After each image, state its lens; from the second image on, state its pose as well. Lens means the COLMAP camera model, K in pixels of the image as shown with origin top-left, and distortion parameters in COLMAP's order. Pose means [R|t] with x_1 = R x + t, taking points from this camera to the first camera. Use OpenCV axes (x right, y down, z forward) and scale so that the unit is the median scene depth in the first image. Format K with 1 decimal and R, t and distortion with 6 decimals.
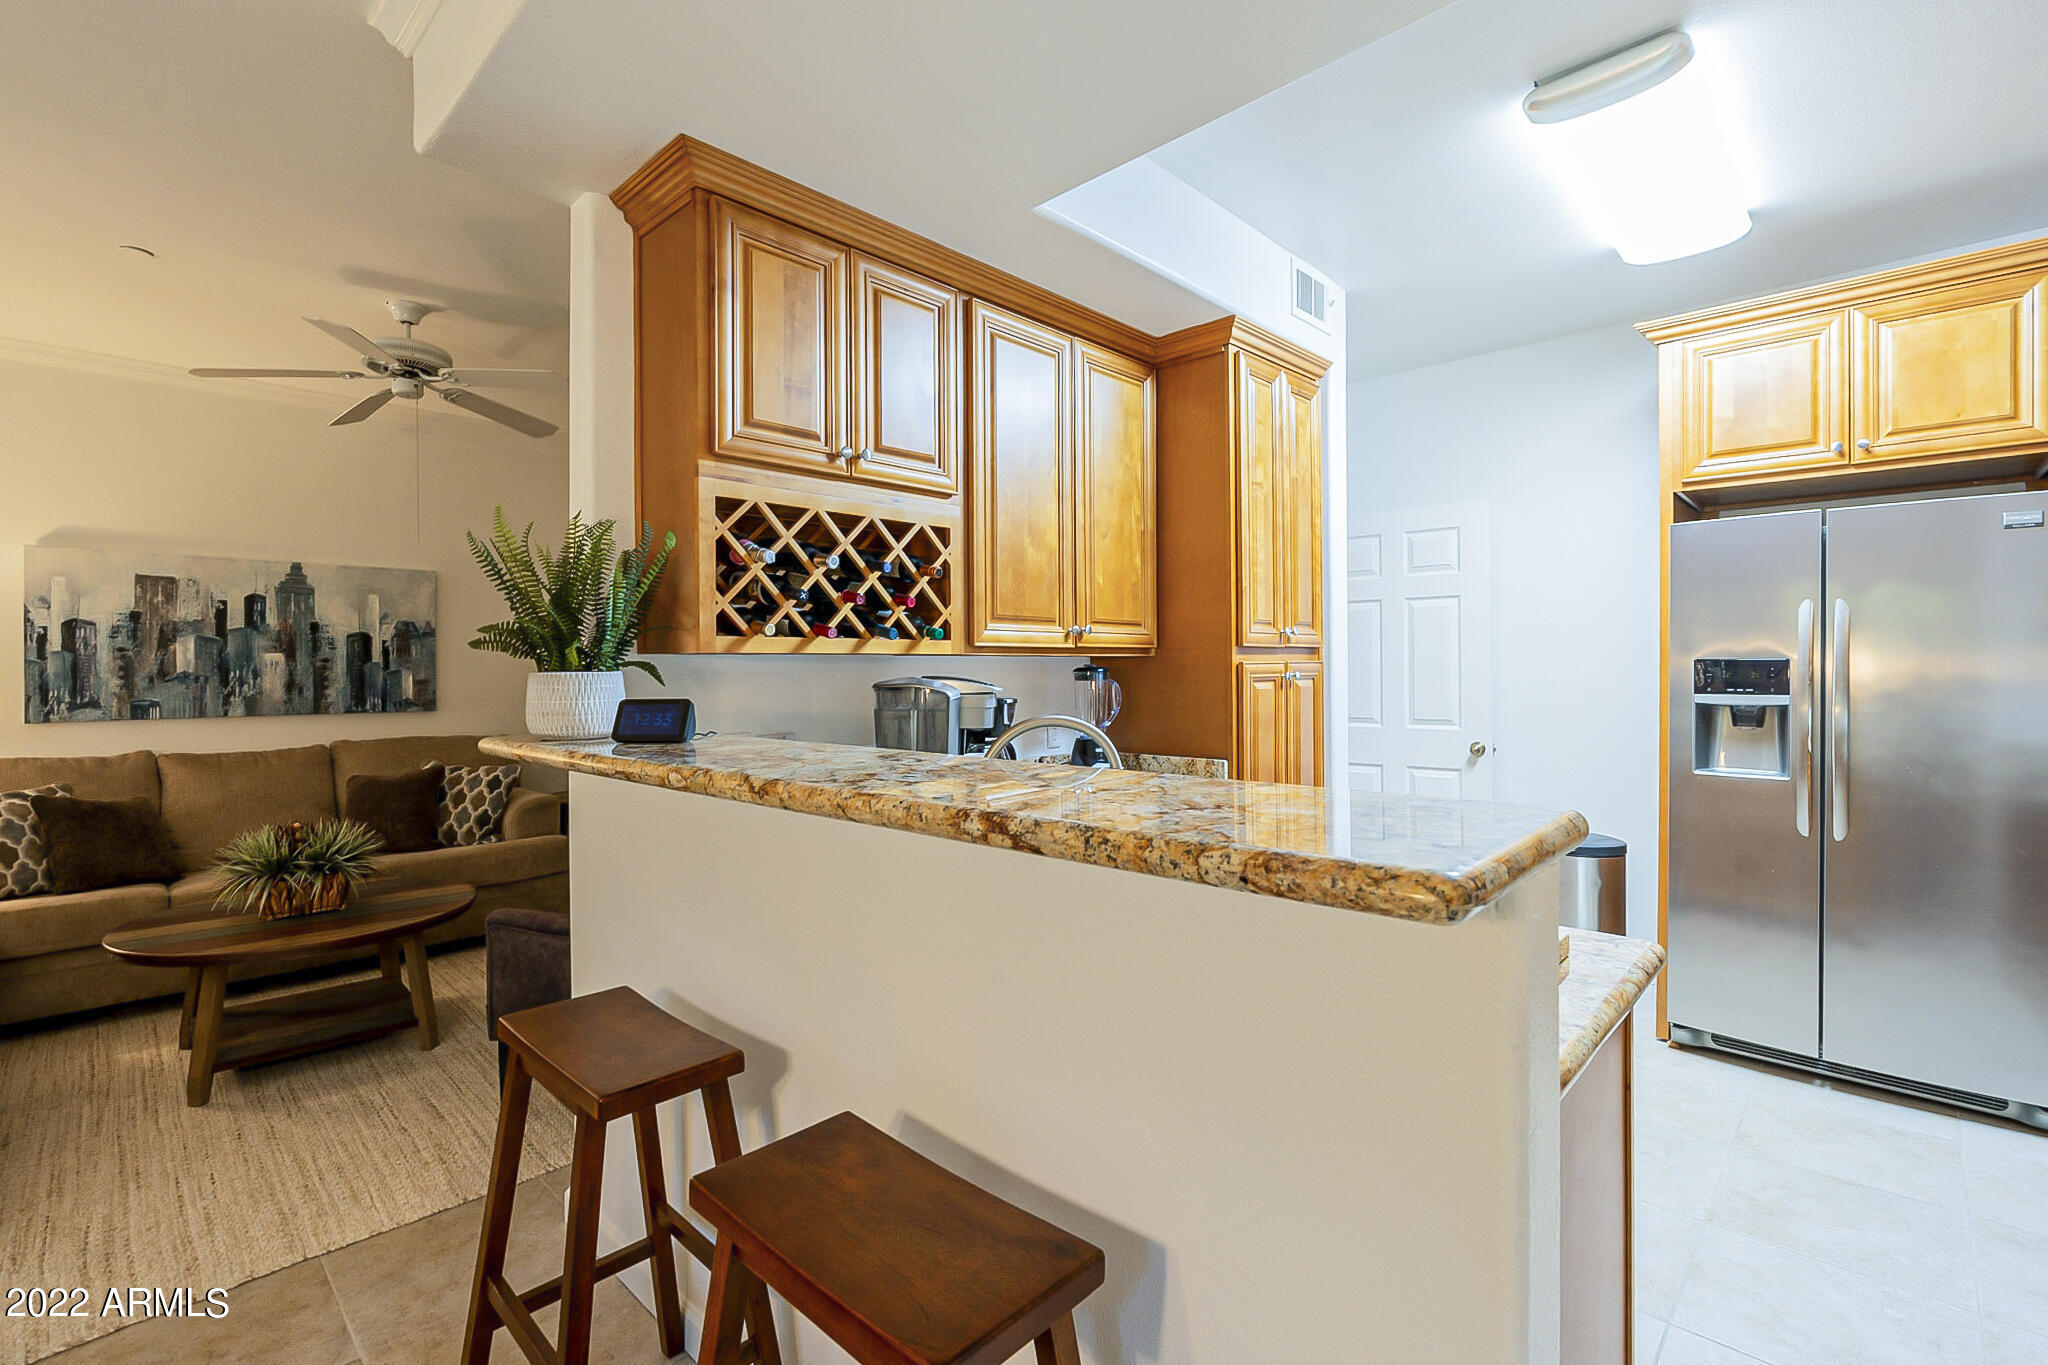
lens RADIAL K [[910.8, 0, 1025.3], [0, 910.8, 672.0], [0, 0, 1]] dist [-0.004499, -0.000347]
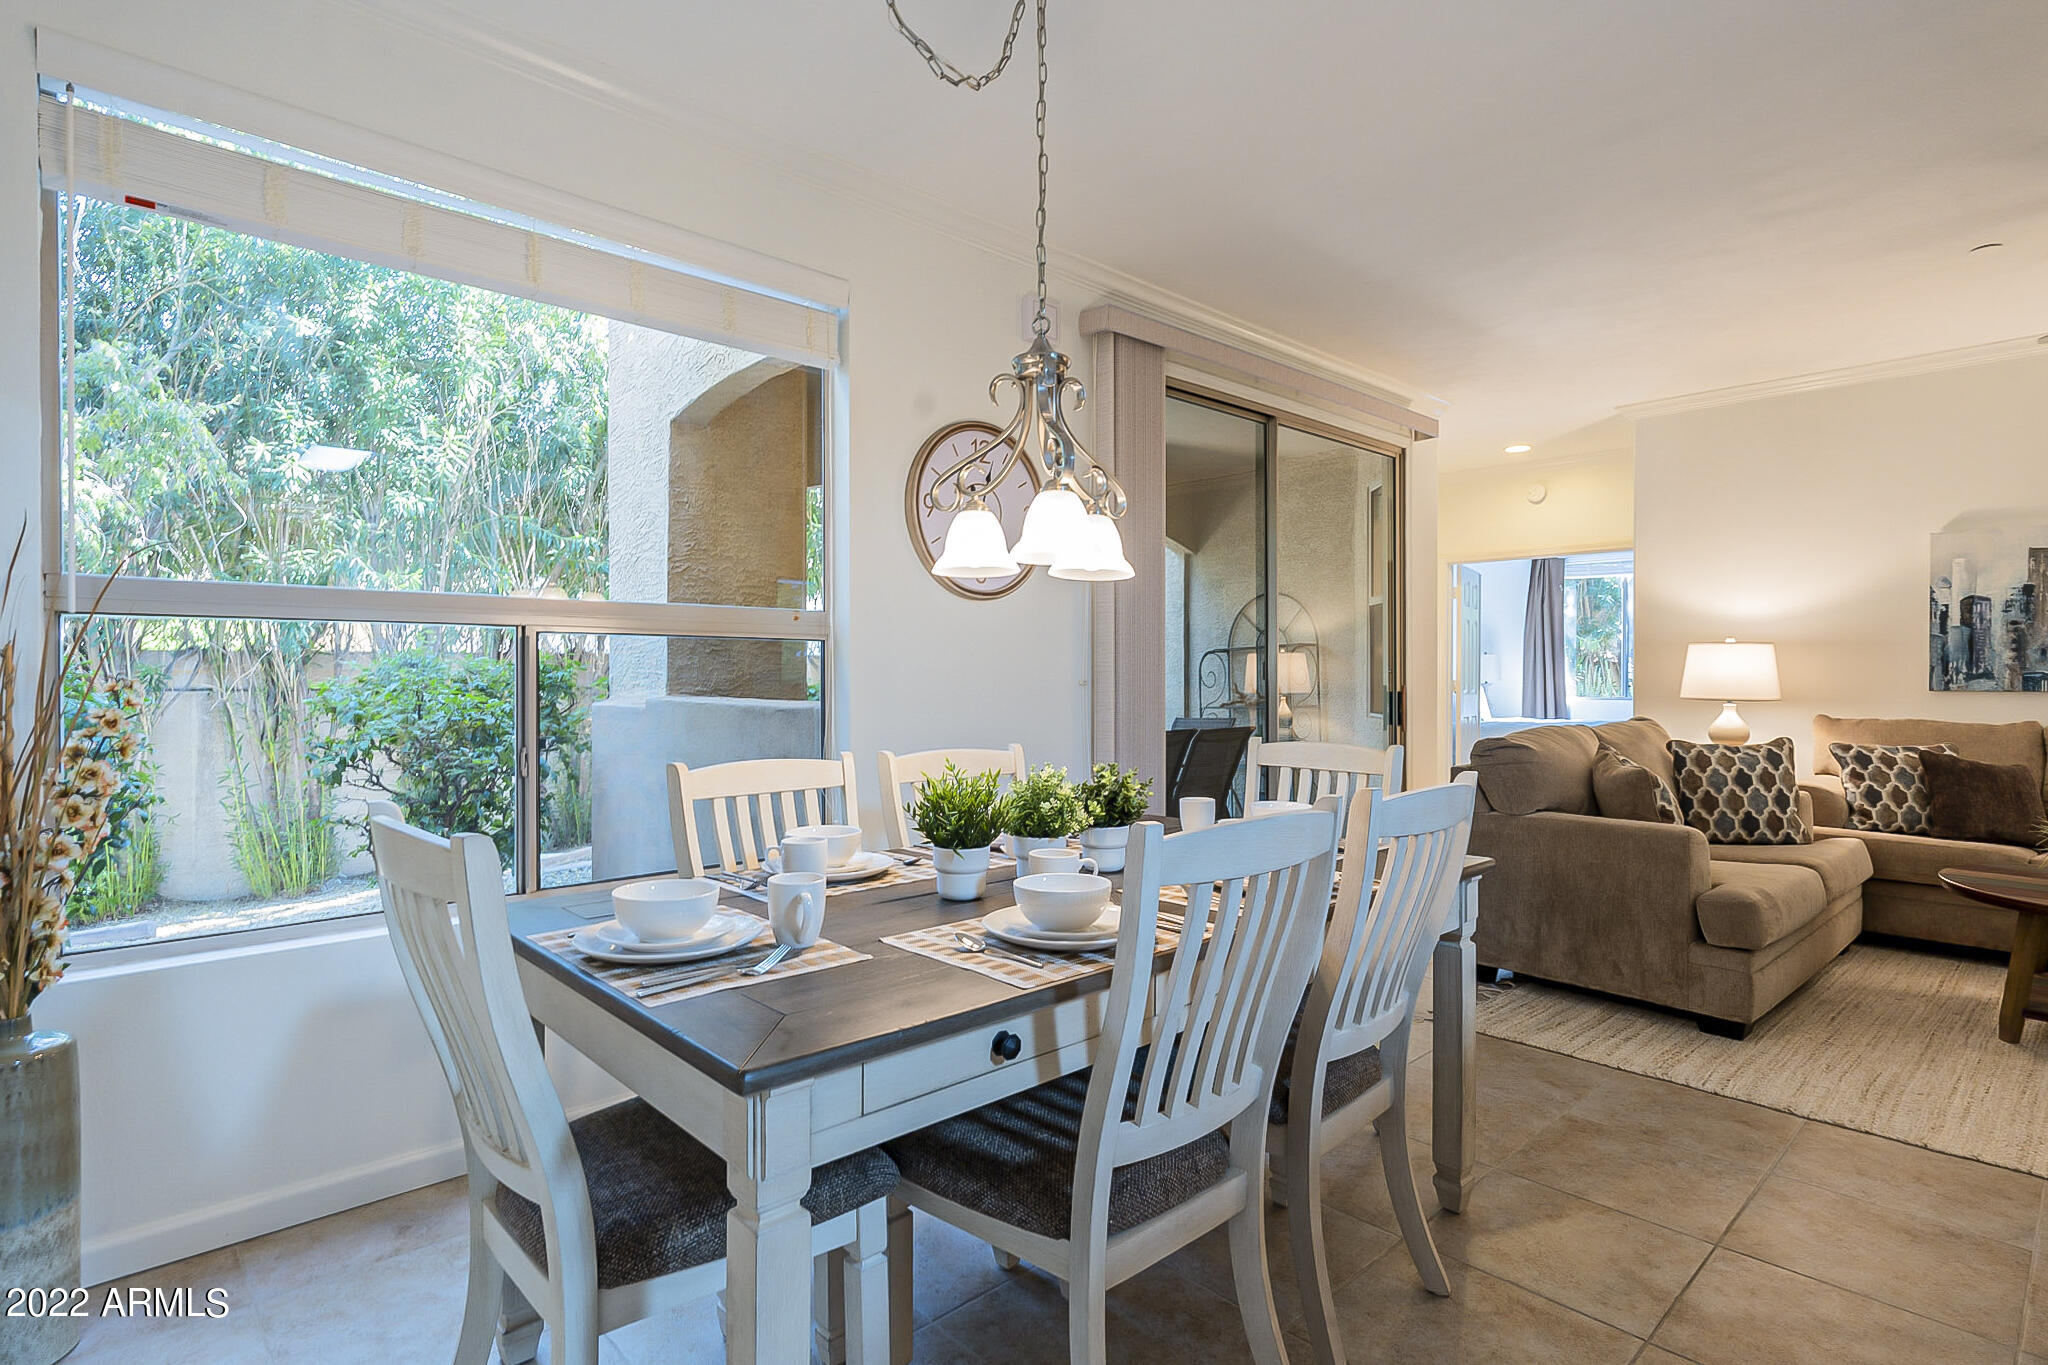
lens RADIAL K [[1052.0, 0, 1023.2], [0, 1052.0, 679.9], [0, 0, 1]] dist [-0.001519, -0.000139]
pose [[-0.058375, 0.006705, -0.998272, 0.270018], [-0.006458, 0.999954, 0.007094, 0.040551], [0.998274, 0.006861, -0.058329, -0.055802]]
